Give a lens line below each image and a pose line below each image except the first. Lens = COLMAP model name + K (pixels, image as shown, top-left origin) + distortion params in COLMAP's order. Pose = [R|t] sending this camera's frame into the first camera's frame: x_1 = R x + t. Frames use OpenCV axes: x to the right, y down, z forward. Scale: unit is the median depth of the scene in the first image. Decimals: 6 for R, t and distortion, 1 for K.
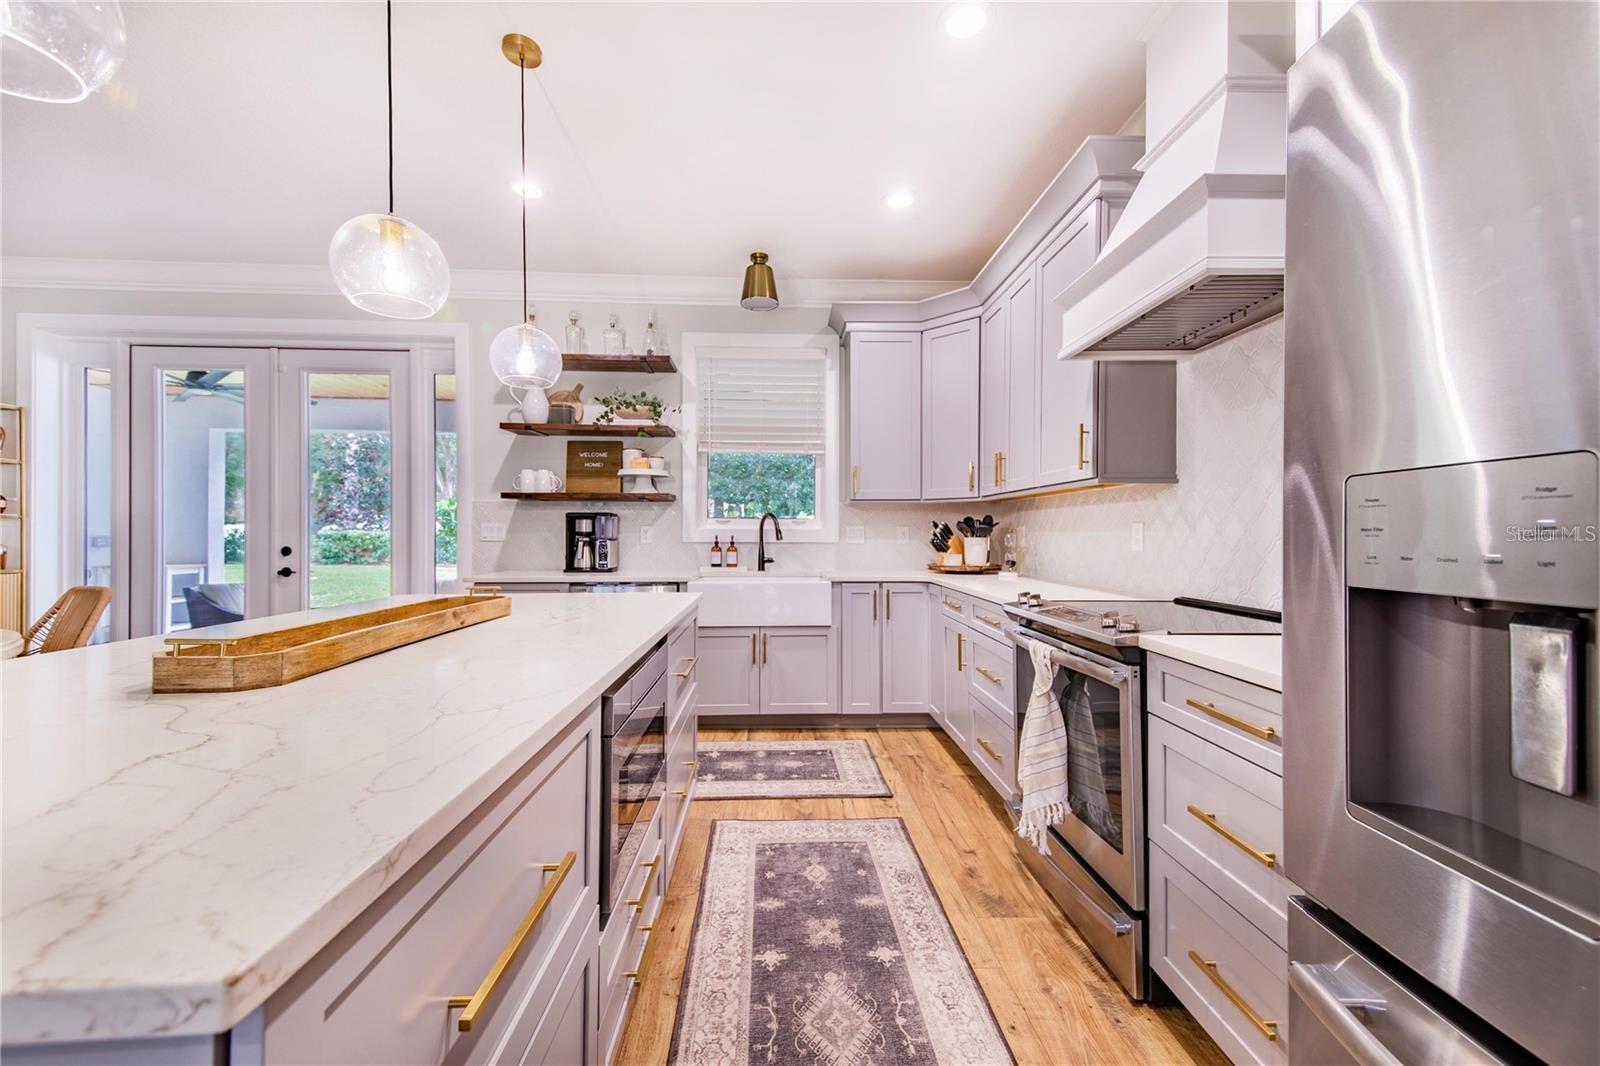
lens RADIAL K [[628.4, 0, 799.0], [0, 628.4, 527.3], [0, 0, 1]] dist [0.026812, -0.007627]
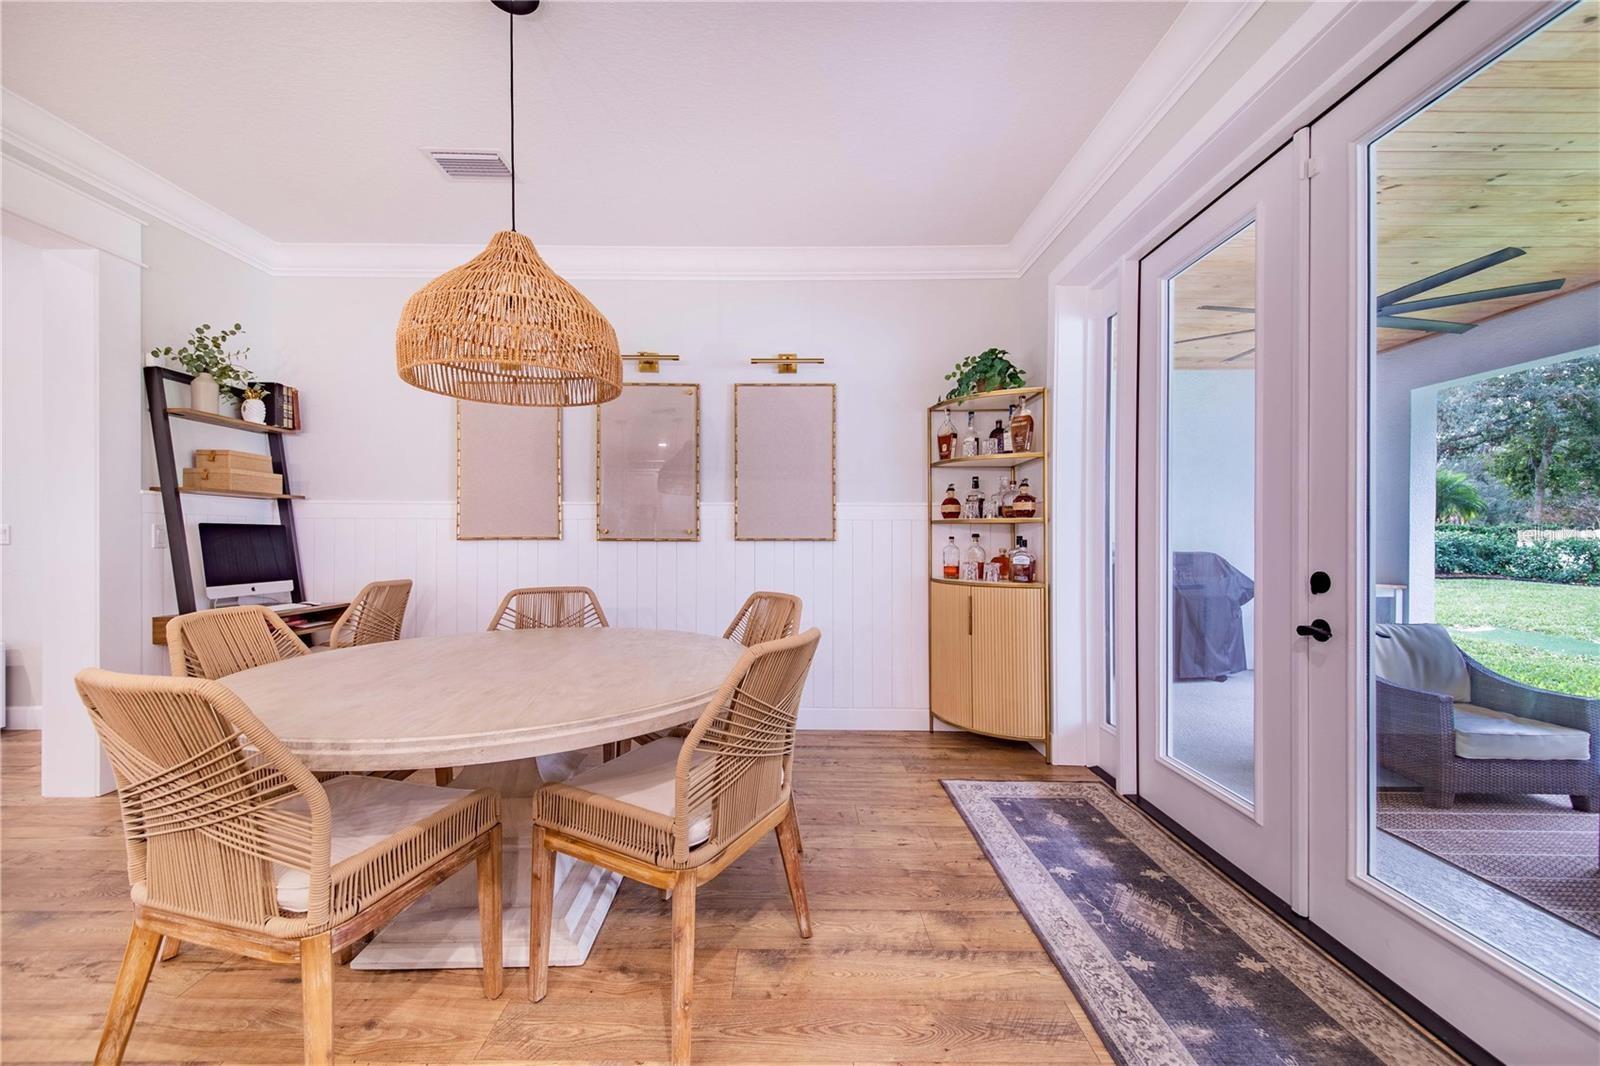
lens RADIAL K [[628.4, 0, 797.5], [0, 628.4, 543.1], [0, 0, 1]] dist [0.026812, -0.007627]
pose [[-0.057991, 0.006503, -0.998296, -0.377272], [0.008271, 0.999948, 0.006033, 0.005190], [0.998283, -0.007907, -0.058042, 0.723686]]
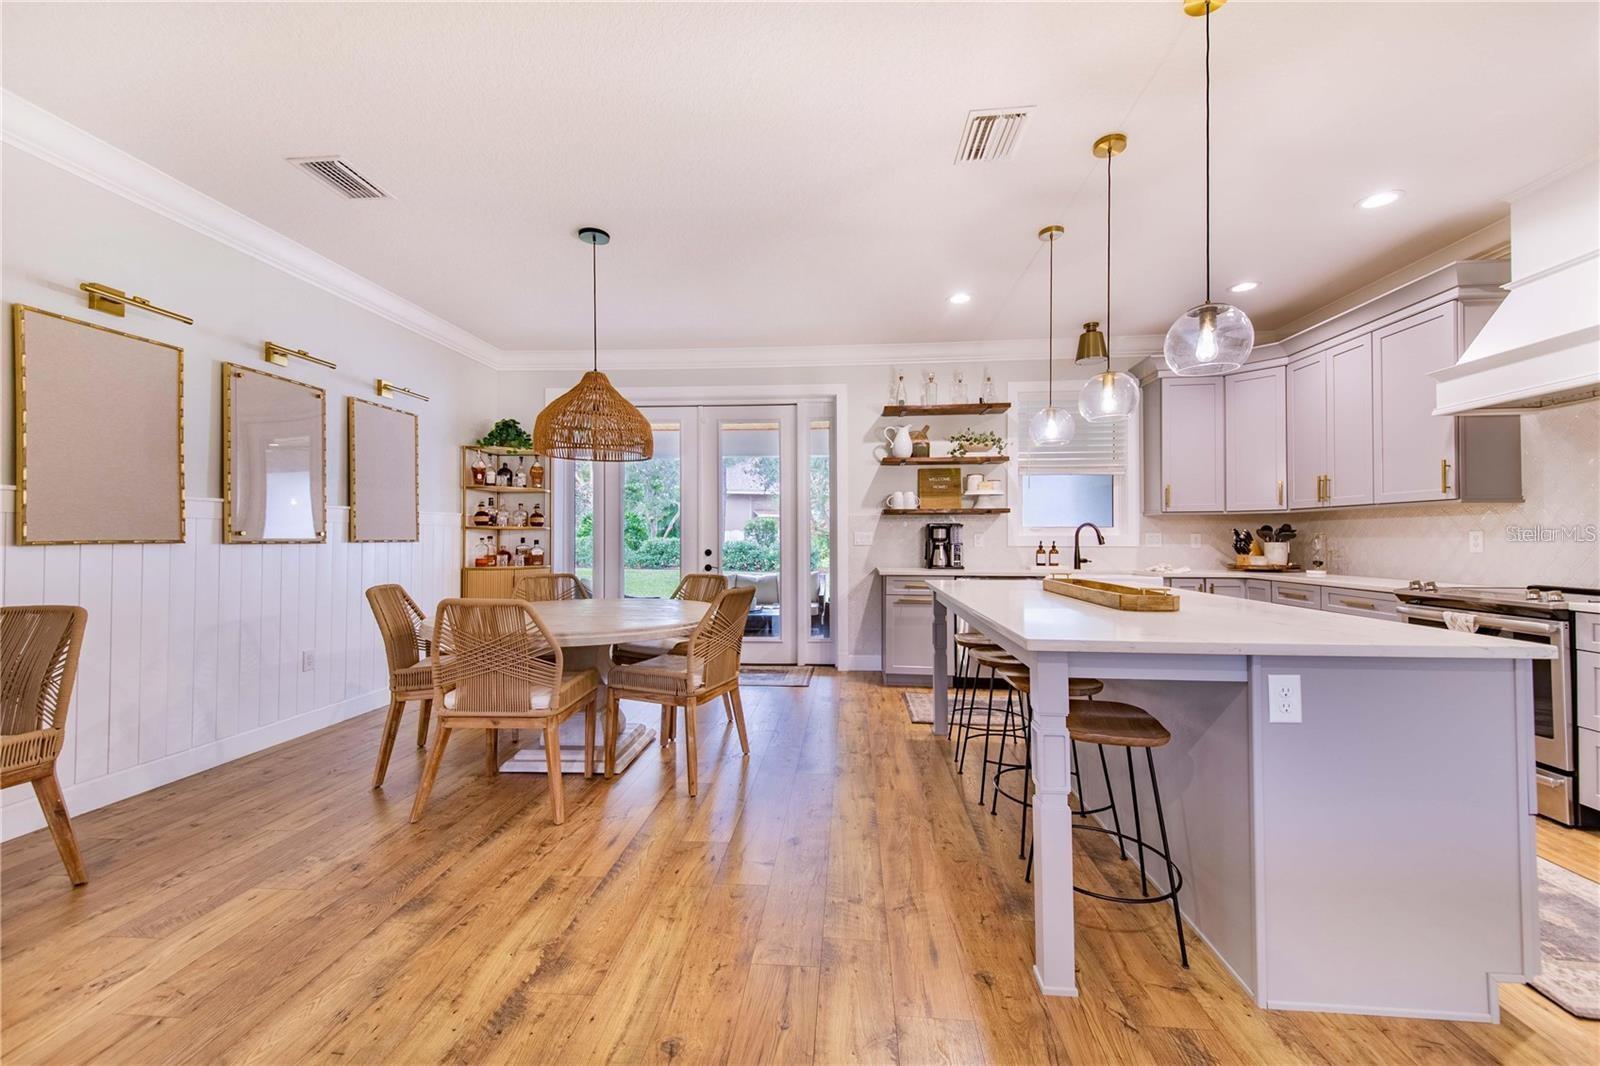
lens RADIAL K [[628.4, 0, 799.9], [0, 628.4, 528.5], [0, 0, 1]] dist [0.026812, -0.007627]
pose [[0.991058, -0.004568, -0.133351, -0.457834], [0.003881, 0.999978, -0.005412, -0.007351], [0.133373, 0.004846, 0.991054, -0.343513]]
